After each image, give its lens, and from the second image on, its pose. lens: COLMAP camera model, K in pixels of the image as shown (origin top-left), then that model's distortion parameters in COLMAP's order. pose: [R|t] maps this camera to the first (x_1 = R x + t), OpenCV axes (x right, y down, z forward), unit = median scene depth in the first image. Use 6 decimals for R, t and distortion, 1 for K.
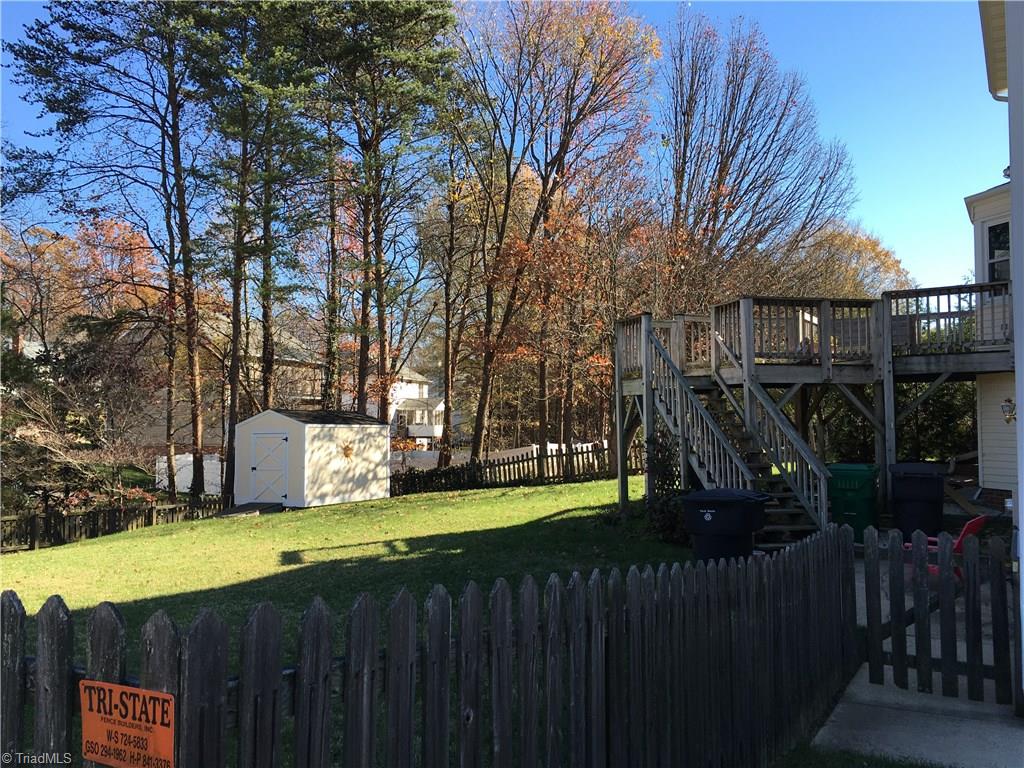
lens RADIAL K [[855.6, 0, 509.6], [0, 855.6, 377.2], [0, 0, 1]] dist [0.063800, -0.003011]
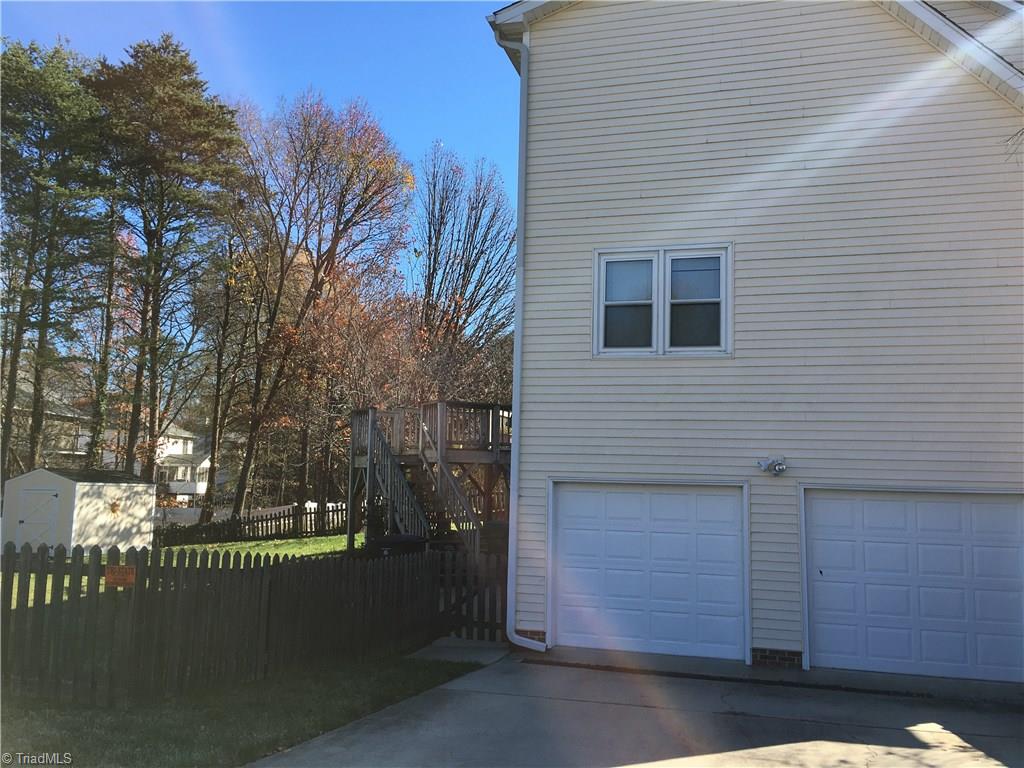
lens RADIAL K [[855.6, 0, 509.6], [0, 855.6, 377.2], [0, 0, 1]] dist [0.063800, -0.003011]
pose [[0.966575, 0.055450, 0.250316, 0.013538], [-0.038184, 0.996578, -0.073315, -0.016173], [-0.253524, 0.061306, 0.965384, -0.192138]]
